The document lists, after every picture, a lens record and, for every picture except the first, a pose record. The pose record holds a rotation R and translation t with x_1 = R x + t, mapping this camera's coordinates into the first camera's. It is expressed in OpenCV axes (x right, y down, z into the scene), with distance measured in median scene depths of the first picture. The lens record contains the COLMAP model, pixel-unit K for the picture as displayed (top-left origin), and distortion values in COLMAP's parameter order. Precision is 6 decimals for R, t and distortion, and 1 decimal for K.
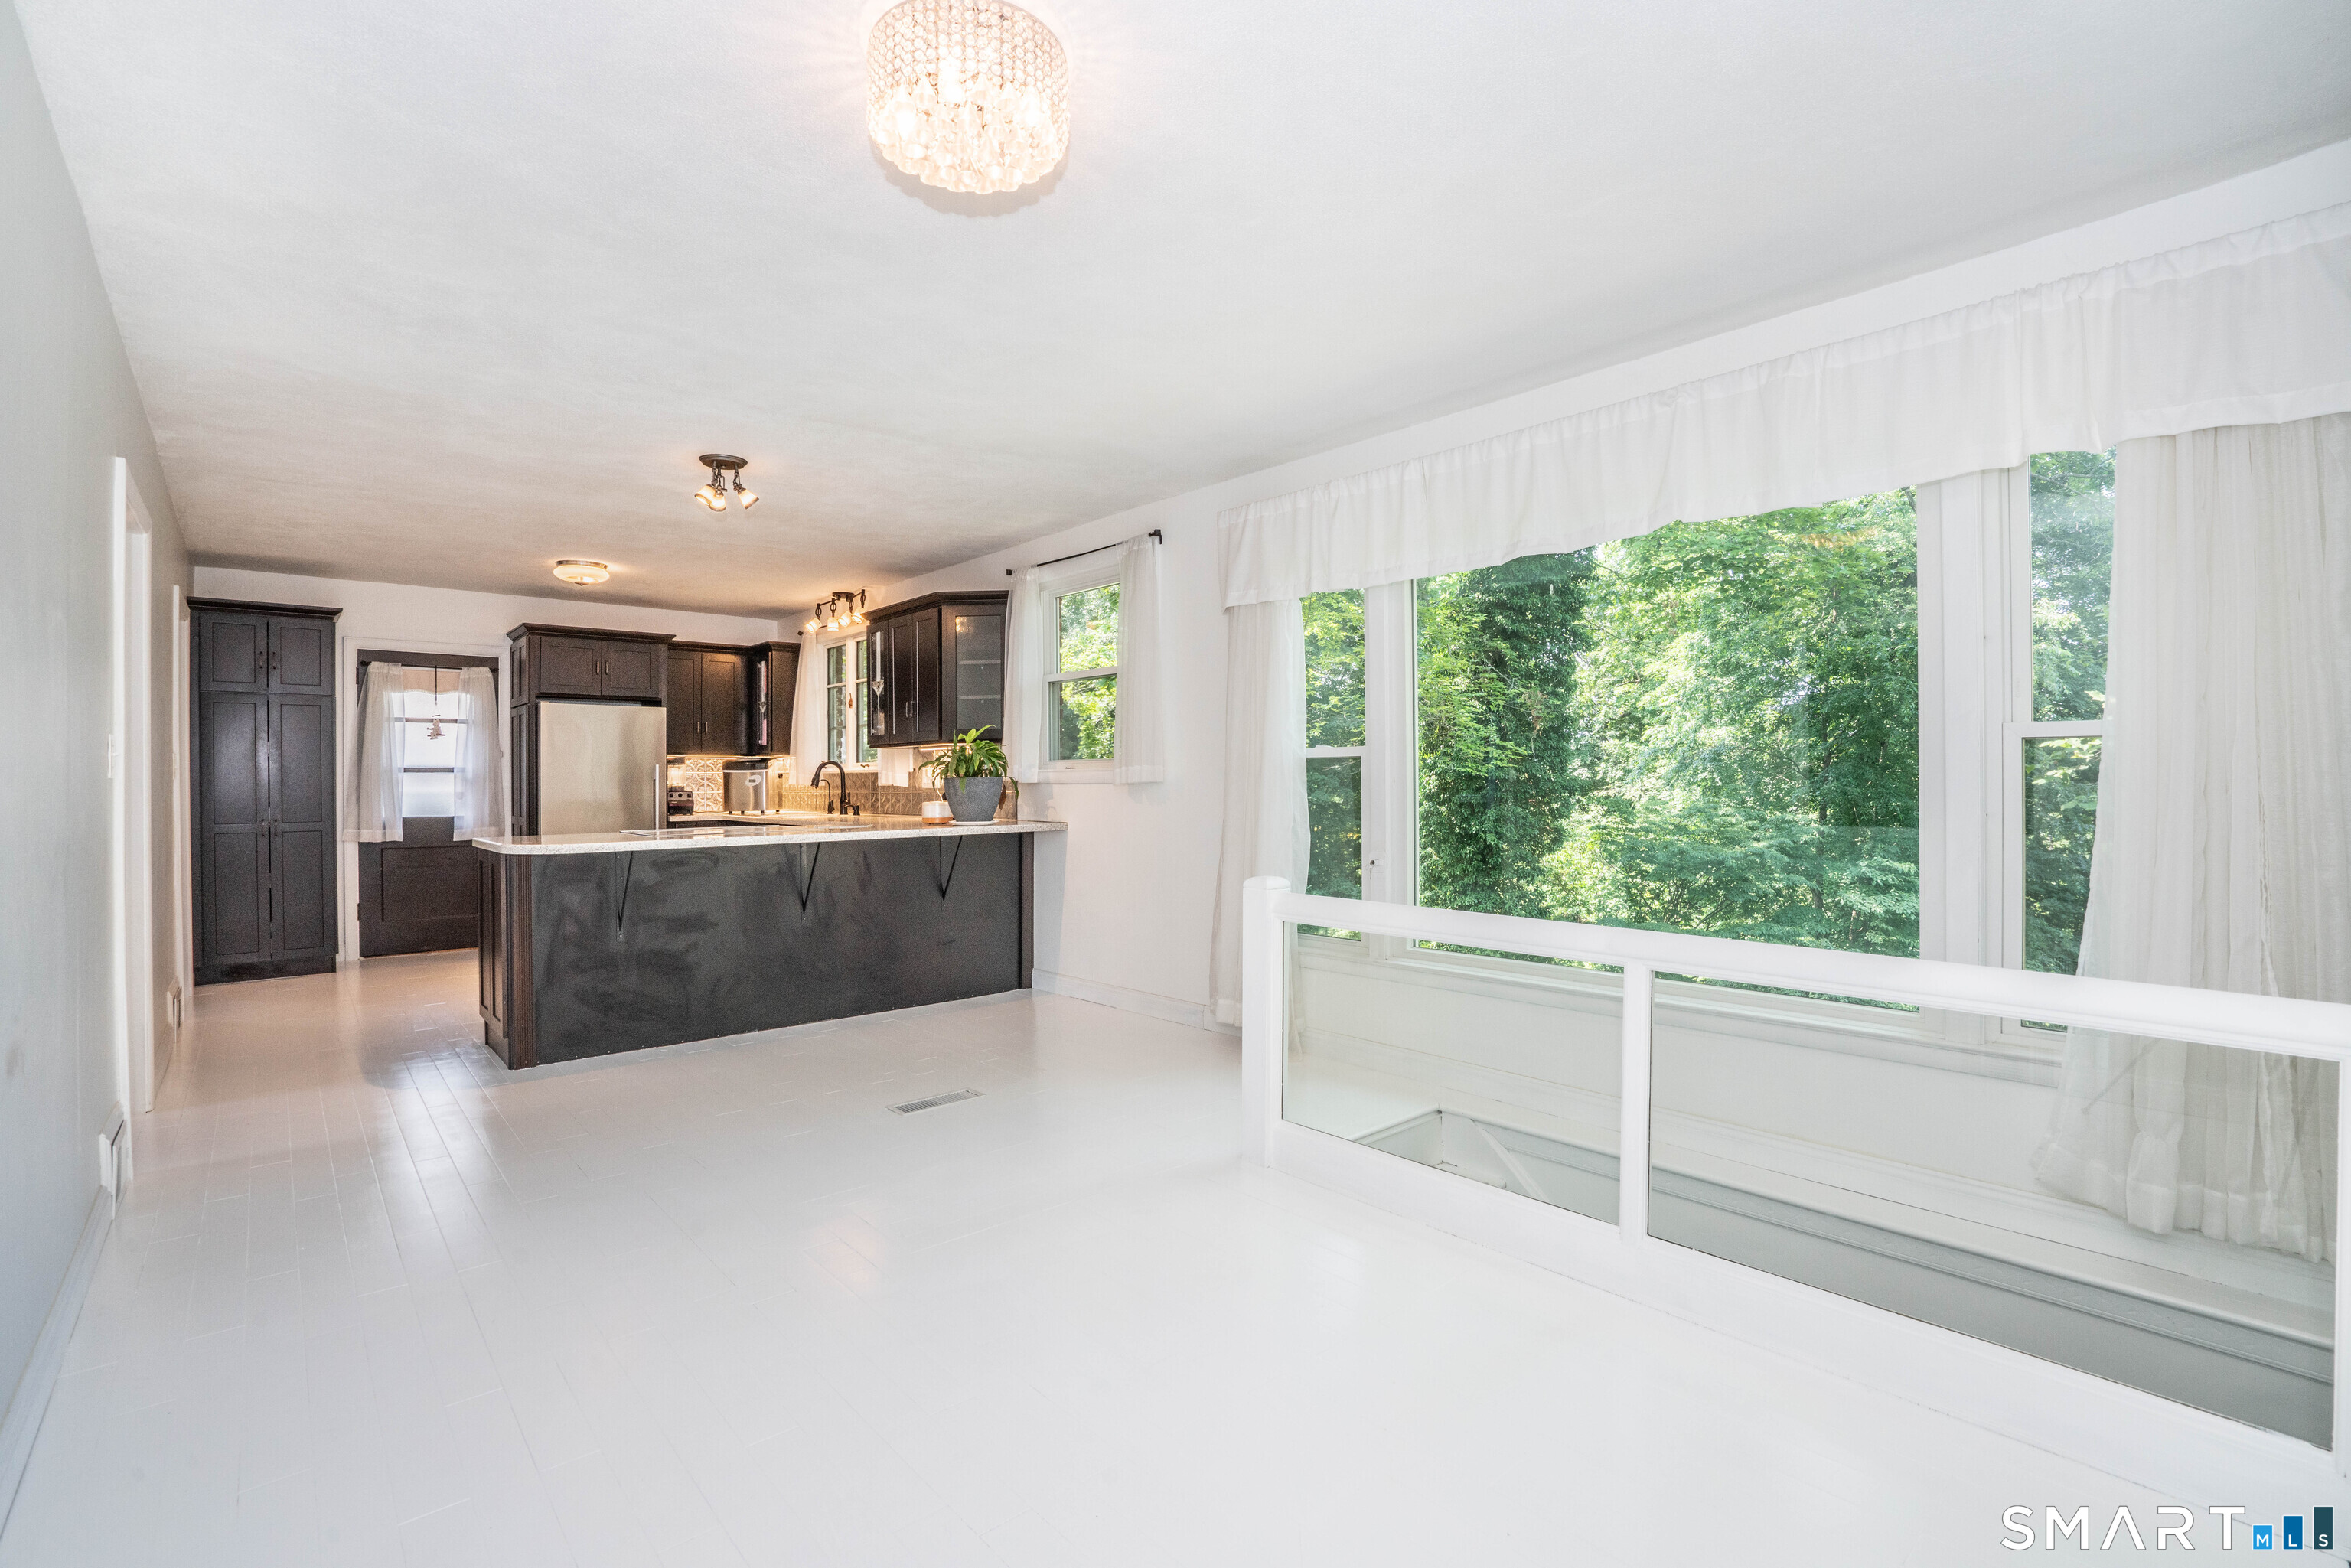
lens RADIAL K [[1073.6, 0, 1165.4], [0, 1073.6, 786.6], [0, 0, 1]] dist [-0.028582, 0.002707]
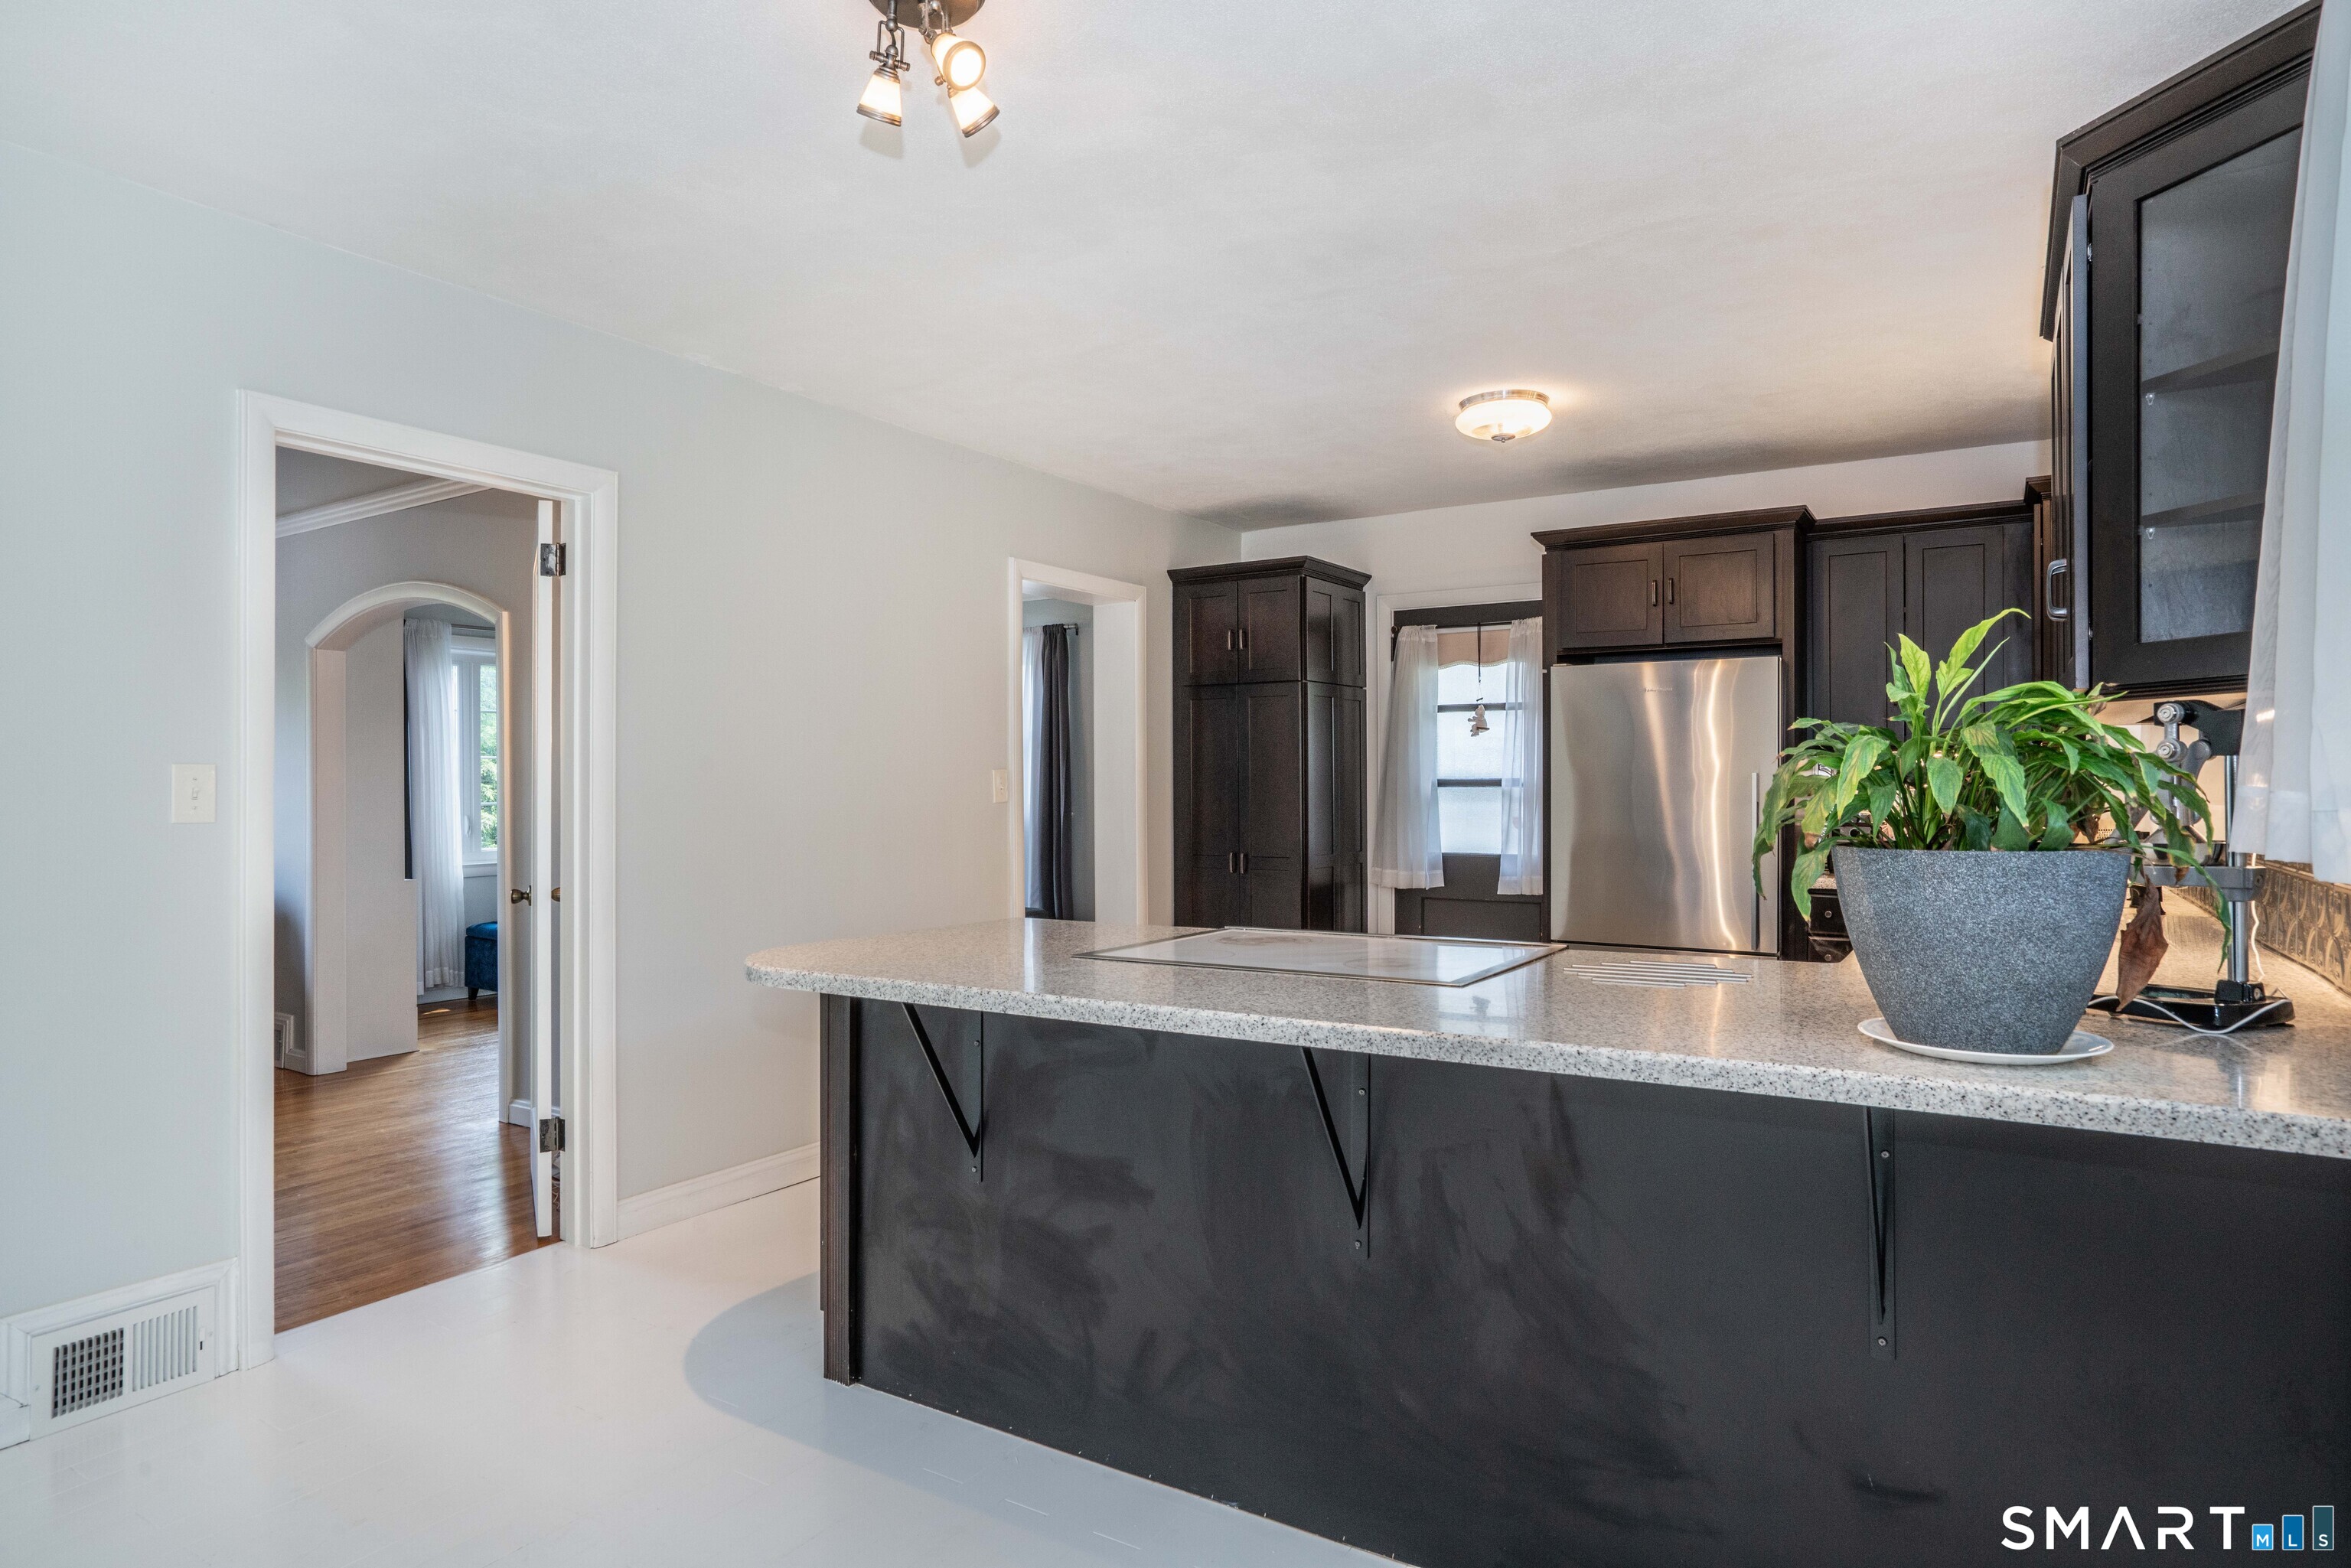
lens RADIAL K [[1308.4, 0, 1163.2], [0, 1308.4, 809.7], [0, 0, 1]] dist [-0.003317, -0.000050]
pose [[0.284026, 0.022754, -0.958546, 0.027492], [-0.004372, 0.999739, 0.022437, -0.017007], [0.958806, -0.002182, 0.284052, 0.603139]]
